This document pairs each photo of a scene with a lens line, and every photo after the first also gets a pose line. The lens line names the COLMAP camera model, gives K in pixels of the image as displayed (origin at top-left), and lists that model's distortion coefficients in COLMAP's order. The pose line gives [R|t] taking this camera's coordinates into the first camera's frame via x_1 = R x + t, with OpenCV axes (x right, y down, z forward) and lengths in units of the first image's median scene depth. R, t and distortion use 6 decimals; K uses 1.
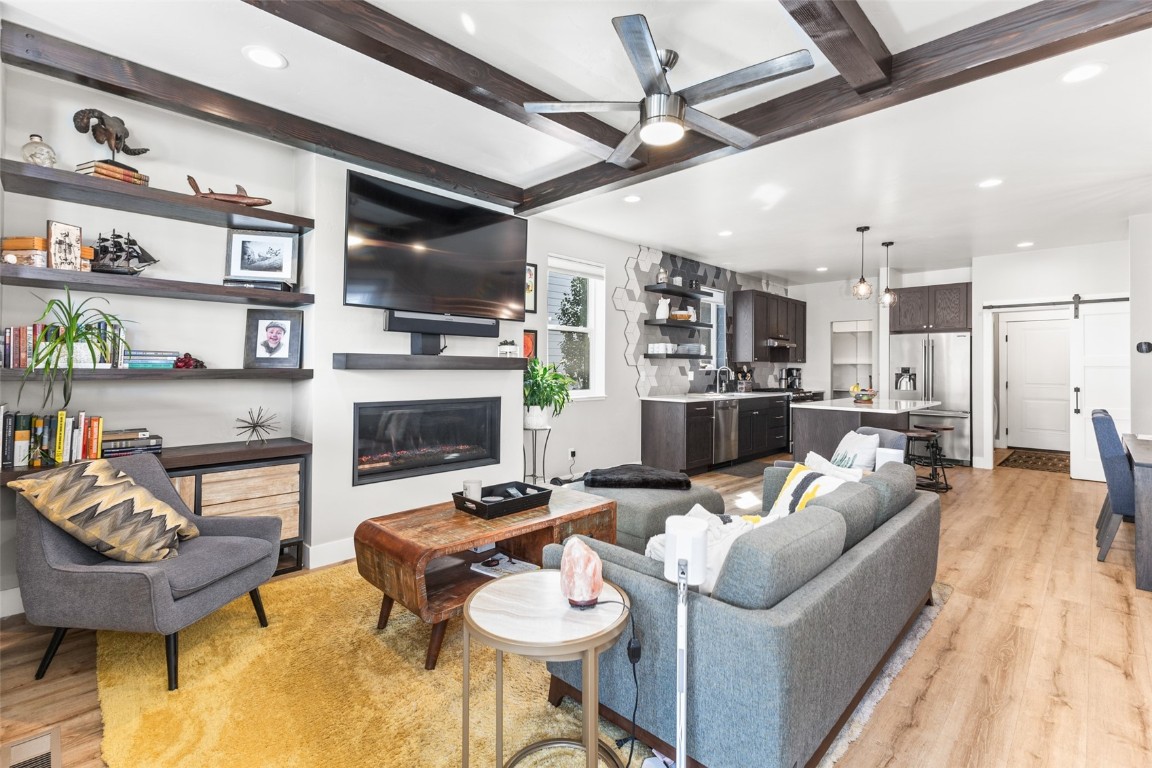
lens RADIAL K [[522.8, 0, 568.7], [0, 522.8, 361.9], [0, 0, 1]] dist [0.011601, -0.001192]
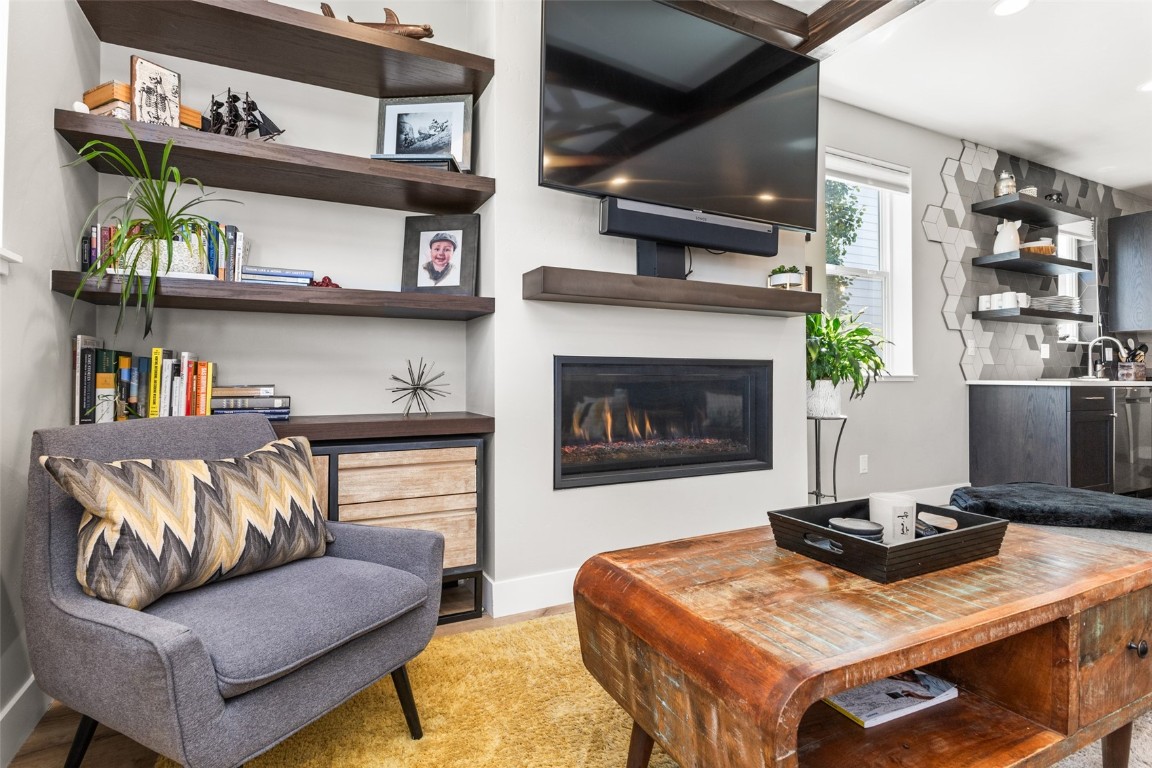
lens RADIAL K [[565.2, 0, 570.2], [0, 565.2, 372.6], [0, 0, 1]] dist [0.001905, -0.000706]
pose [[0.947714, -0.010123, -0.318960, -0.154342], [0.009600, 0.999949, -0.003210, 0.086621], [0.318976, -0.000020, 0.947763, 0.319832]]
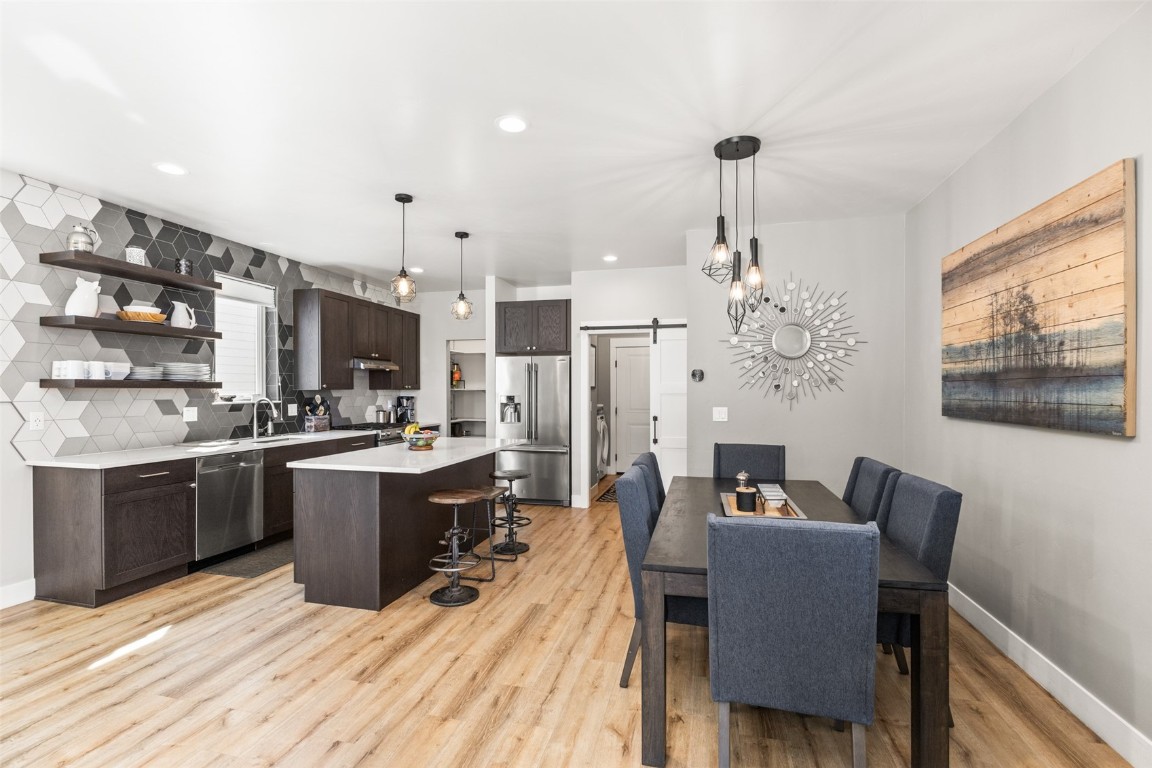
lens RADIAL K [[527.1, 0, 571.5], [0, 527.1, 391.5], [0, 0, 1]] dist [-0.003911, -0.000722]
pose [[0.859217, -0.009407, 0.511525, 0.536913], [0.001689, 0.999878, 0.015552, -0.016845], [-0.511609, -0.012499, 0.859127, 0.403028]]
